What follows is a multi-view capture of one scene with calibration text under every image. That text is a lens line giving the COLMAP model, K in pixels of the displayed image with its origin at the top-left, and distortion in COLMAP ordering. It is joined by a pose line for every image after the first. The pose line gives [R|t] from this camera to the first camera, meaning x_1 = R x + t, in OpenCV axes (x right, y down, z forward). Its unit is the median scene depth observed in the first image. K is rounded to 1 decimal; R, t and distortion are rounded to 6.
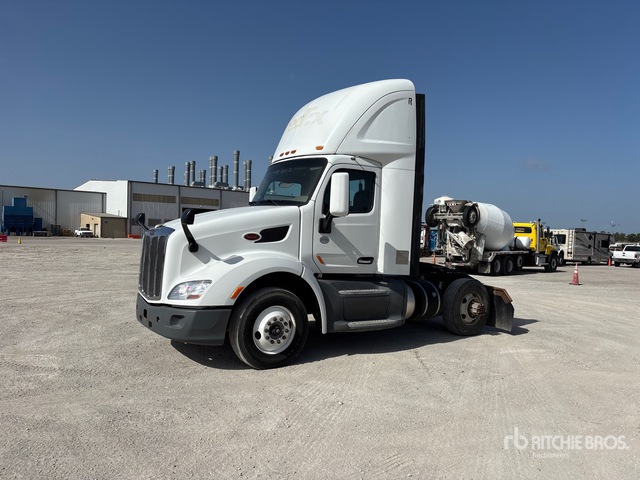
lens RADIAL K [[494.9, 0, 322.0], [0, 494.9, 246.6], [0, 0, 1]] dist [-0.107700, 0.005519]
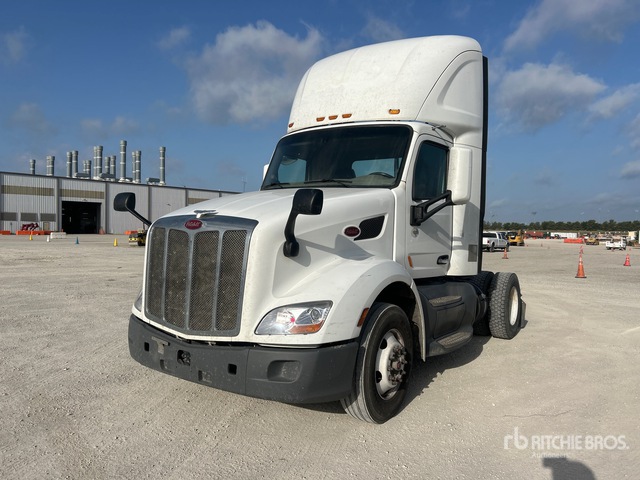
lens RADIAL K [[494.9, 0, 318.3], [0, 494.9, 234.3], [0, 0, 1]] dist [-0.107700, 0.005519]
pose [[0.977438, -0.015189, 0.210676, -0.272948], [0.017195, 0.999823, -0.007692, -0.009437], [-0.210522, 0.011141, 0.977526, 0.279677]]
